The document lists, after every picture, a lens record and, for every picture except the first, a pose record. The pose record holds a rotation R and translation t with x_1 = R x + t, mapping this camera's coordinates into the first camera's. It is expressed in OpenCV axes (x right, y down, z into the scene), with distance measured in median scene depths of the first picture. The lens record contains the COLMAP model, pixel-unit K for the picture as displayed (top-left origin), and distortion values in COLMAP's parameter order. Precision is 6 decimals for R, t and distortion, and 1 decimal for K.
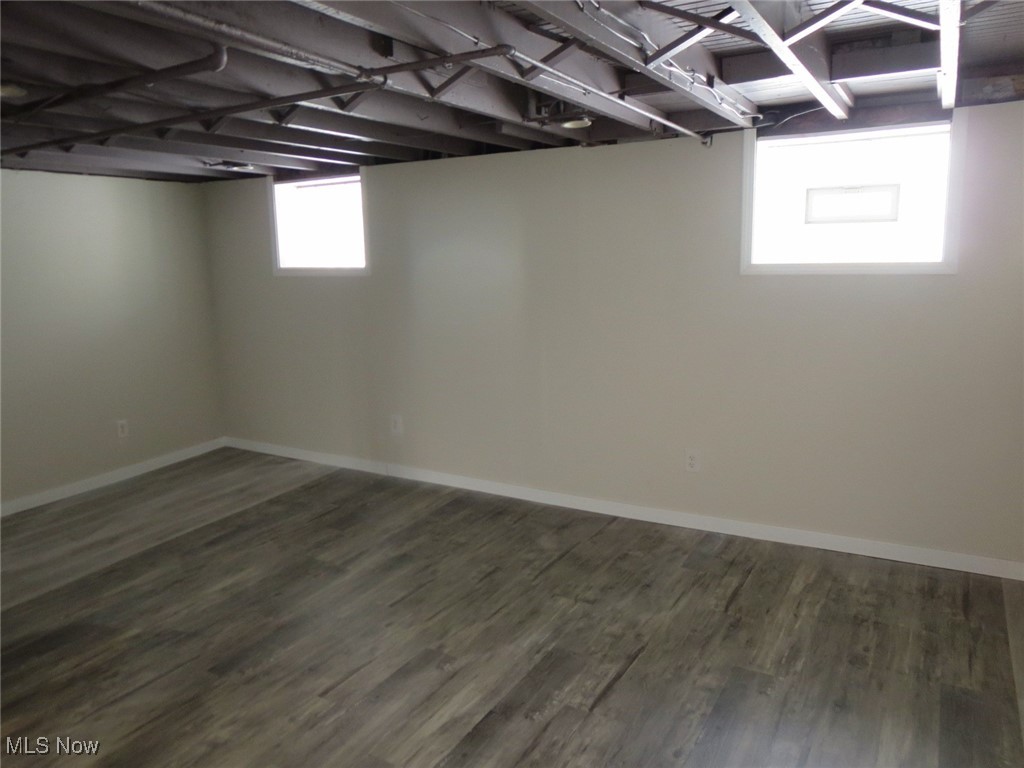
lens RADIAL K [[725.2, 0, 507.3], [0, 725.2, 380.5], [0, 0, 1]] dist [-0.029987, 0.008047]
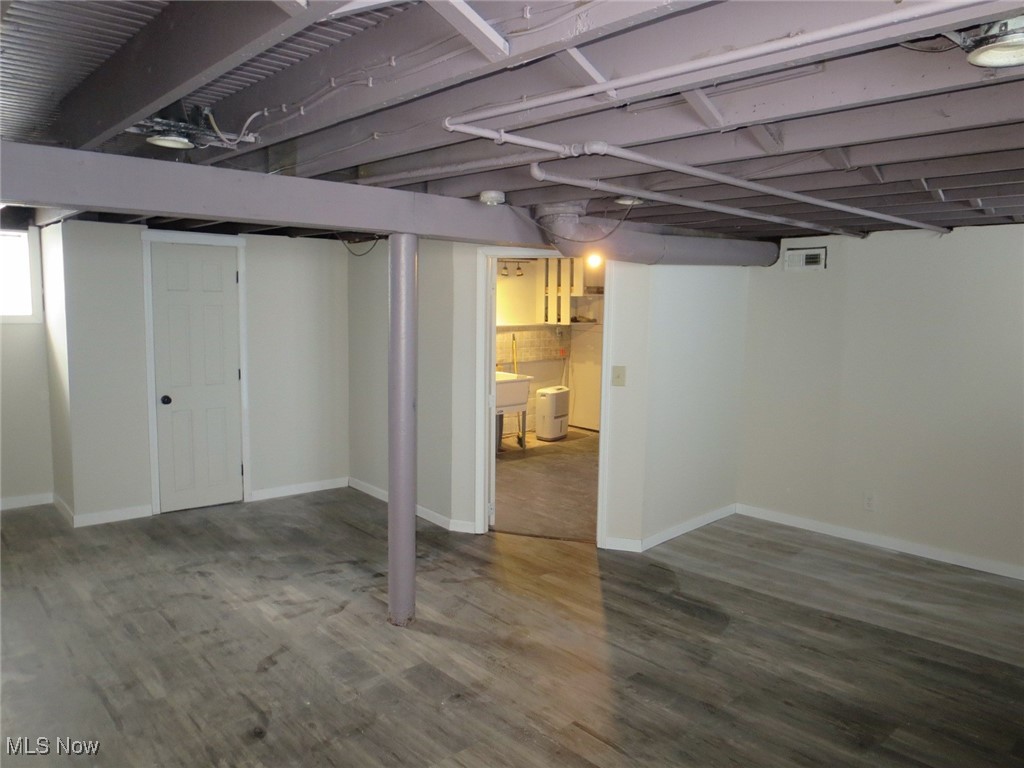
lens RADIAL K [[725.2, 0, 507.3], [0, 725.2, 380.5], [0, 0, 1]] dist [-0.029987, 0.008047]
pose [[-0.286462, 0.123143, -0.950145, 0.548852], [-0.174951, 0.968308, 0.178244, -0.176386], [0.941983, 0.217289, -0.255839, 0.797070]]
